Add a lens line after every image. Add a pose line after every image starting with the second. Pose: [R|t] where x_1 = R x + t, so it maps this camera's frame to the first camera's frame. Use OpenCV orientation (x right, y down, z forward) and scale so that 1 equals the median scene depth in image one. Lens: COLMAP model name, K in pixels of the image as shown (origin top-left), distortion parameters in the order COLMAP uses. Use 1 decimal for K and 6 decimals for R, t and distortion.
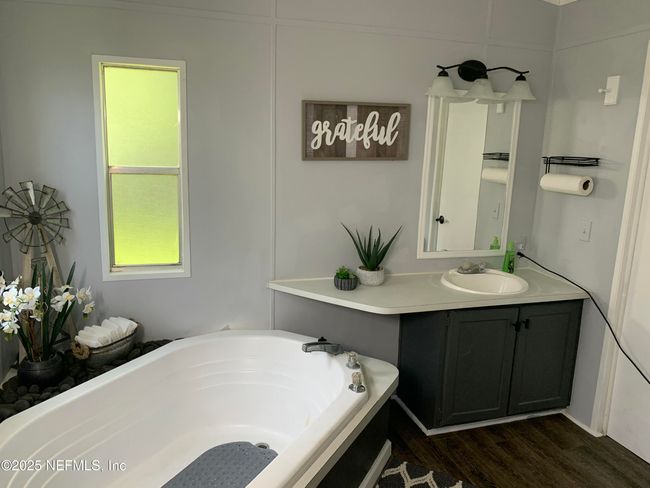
lens RADIAL K [[503.5, 0, 326.6], [0, 503.5, 240.9], [0, 0, 1]] dist [0.080209, -0.099116]
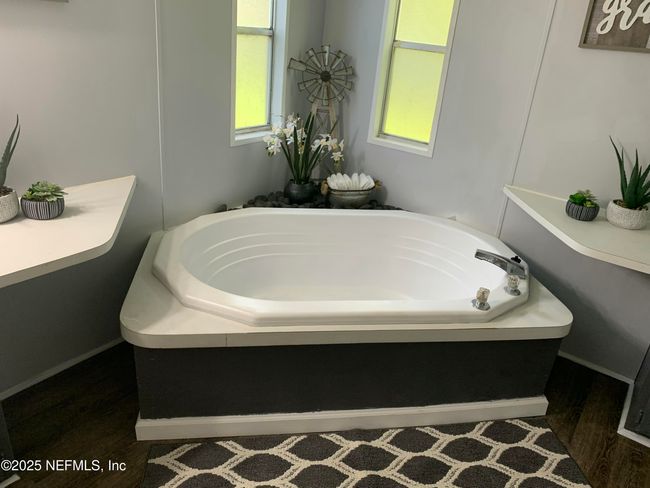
lens RADIAL K [[503.5, 0, 326.6], [0, 503.5, 240.9], [0, 0, 1]] dist [0.080209, -0.099116]
pose [[0.587367, 0.348424, -0.730480, 0.429920], [-0.221387, 0.937330, 0.269073, -0.000946], [0.778452, 0.003674, 0.627693, 0.182062]]
